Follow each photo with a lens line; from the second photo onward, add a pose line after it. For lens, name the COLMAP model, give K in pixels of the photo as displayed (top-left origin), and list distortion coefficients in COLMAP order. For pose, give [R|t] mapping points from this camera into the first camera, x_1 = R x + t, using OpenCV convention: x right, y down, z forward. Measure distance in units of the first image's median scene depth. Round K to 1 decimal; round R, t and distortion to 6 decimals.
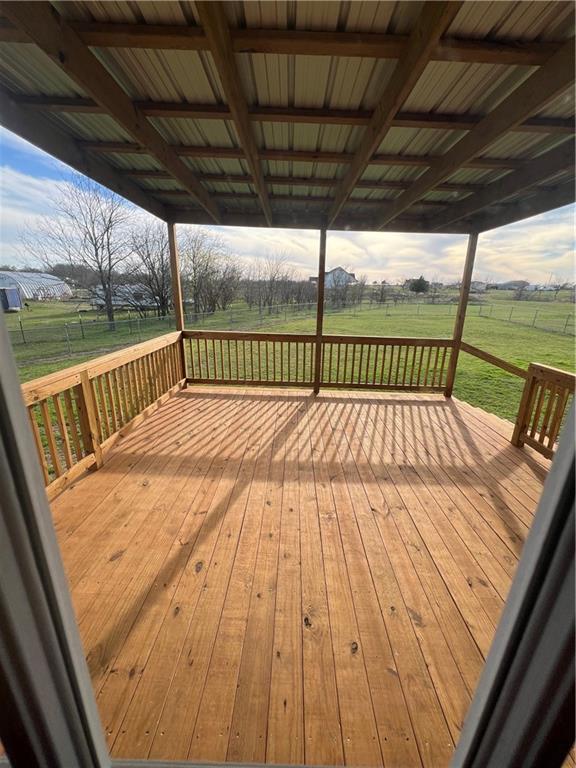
lens RADIAL K [[305.7, 0, 288.0], [0, 305.7, 384.0], [0, 0, 1]] dist [-0.001962, 0.000157]
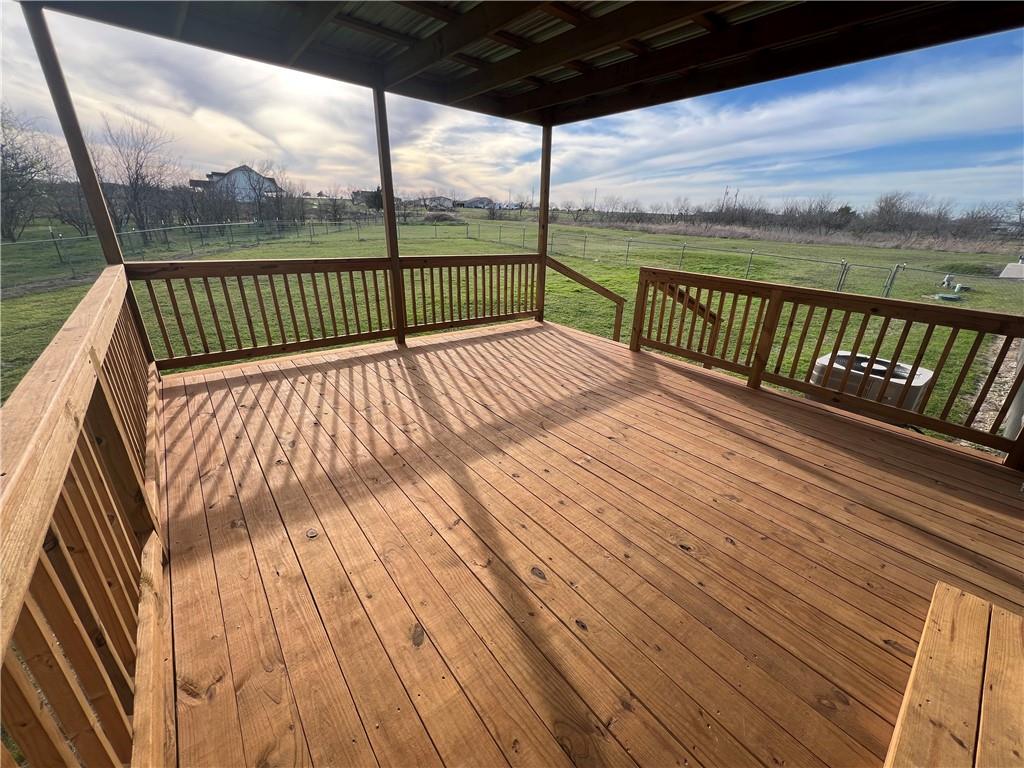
lens RADIAL K [[407.6, 0, 512.0], [0, 407.6, 384.0], [0, 0, 1]] dist [-0.001962, 0.000157]
pose [[0.769675, -0.239522, 0.591801, -0.330927], [0.171494, 0.970453, 0.169736, 0.004330], [-0.614971, -0.029151, 0.788011, 0.132642]]
